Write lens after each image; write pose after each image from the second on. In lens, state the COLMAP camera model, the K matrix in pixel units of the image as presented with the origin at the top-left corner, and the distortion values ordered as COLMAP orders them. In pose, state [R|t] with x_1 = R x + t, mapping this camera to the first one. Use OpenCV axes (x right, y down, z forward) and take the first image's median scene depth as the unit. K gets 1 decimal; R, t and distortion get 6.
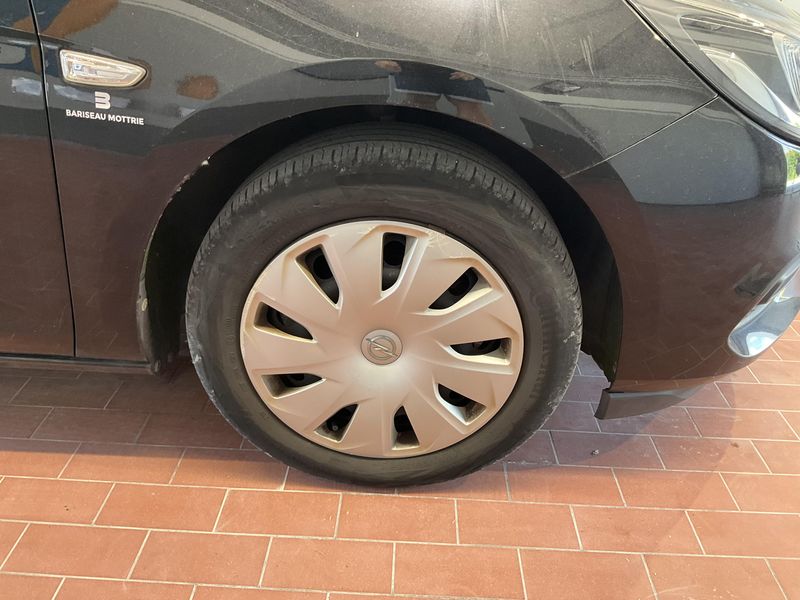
lens RADIAL K [[690.2, 0, 400.0], [0, 690.2, 300.0], [0, 0, 1]] dist [0.005350, 0.001623]
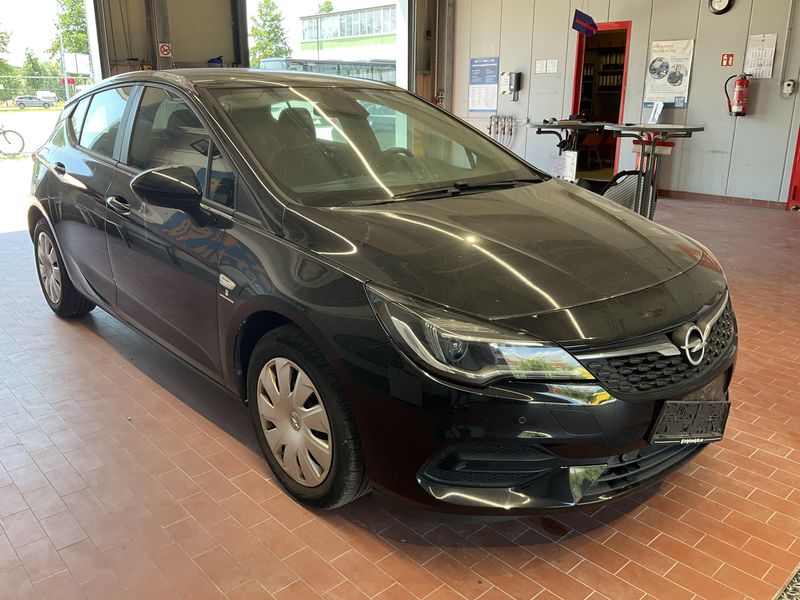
lens RADIAL K [[652.9, 0, 400.0], [0, 652.9, 300.0], [0, 0, 1]] dist [0.076202, 0.000994]
pose [[0.699080, 0.182128, -0.691459, 1.653308], [-0.339283, 0.935716, -0.096557, -0.210378], [0.629424, 0.302102, 0.715933, -0.393819]]
